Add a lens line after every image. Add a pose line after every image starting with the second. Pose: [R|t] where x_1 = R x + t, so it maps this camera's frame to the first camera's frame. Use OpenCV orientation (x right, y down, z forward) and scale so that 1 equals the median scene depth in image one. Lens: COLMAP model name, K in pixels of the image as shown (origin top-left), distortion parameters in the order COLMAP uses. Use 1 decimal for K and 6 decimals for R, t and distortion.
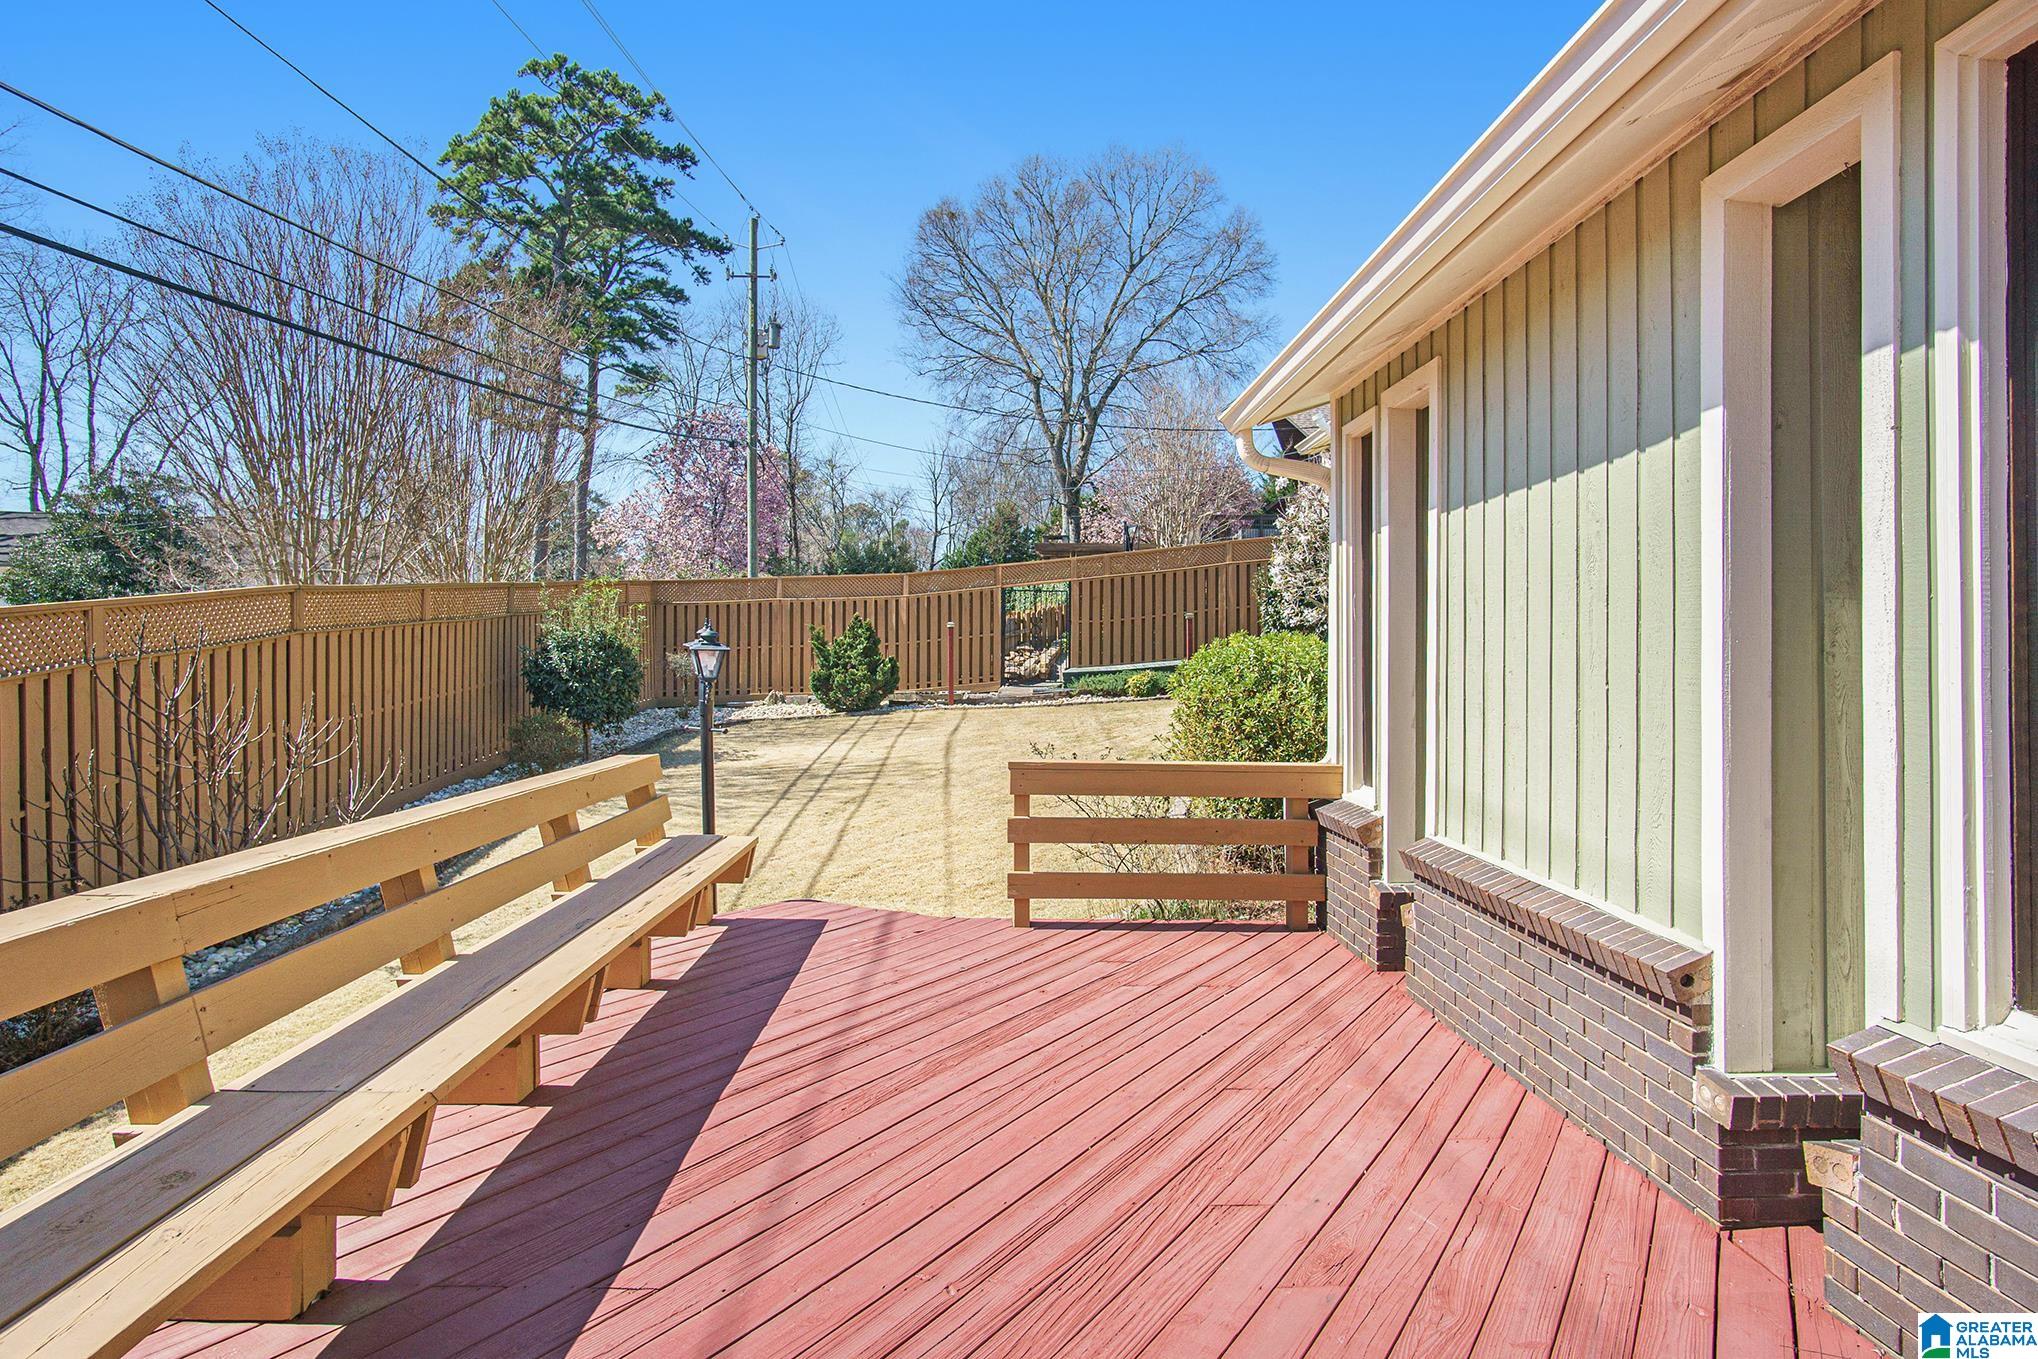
lens RADIAL K [[971.2, 0, 1019.0], [0, 971.2, 679.5], [0, 0, 1]] dist [0.018805, -0.000341]
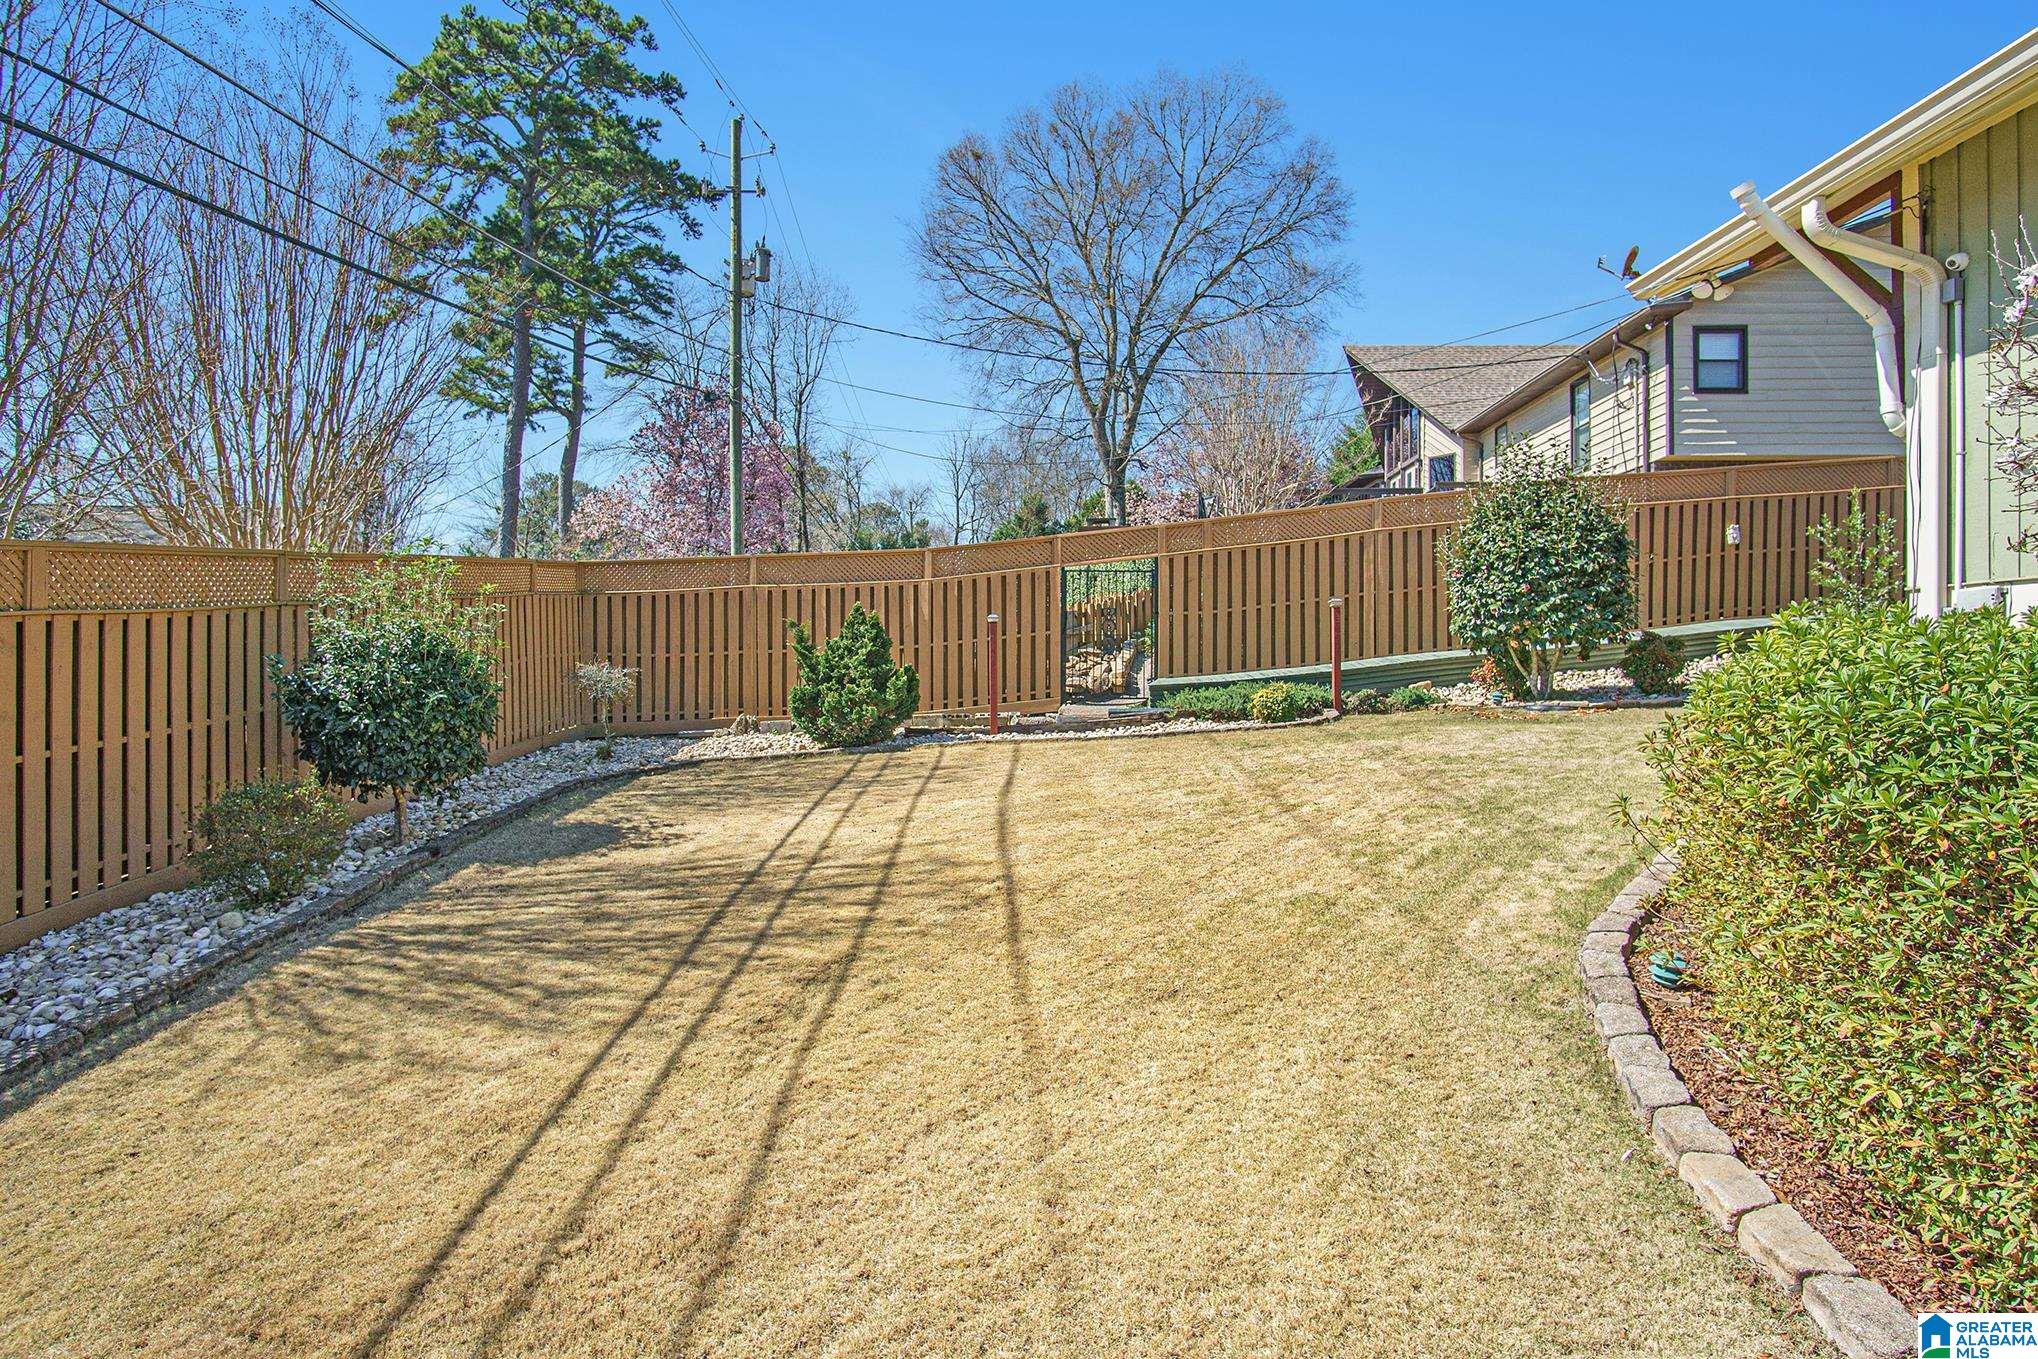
lens RADIAL K [[976.6, 0, 1019.0], [0, 976.6, 679.5], [0, 0, 1]] dist [-0.000331, 0.000374]
pose [[0.999733, -0.007581, -0.021849, -0.017255], [0.007519, 0.999968, -0.002891, -0.005034], [0.021870, 0.002726, 0.999757, 0.142243]]
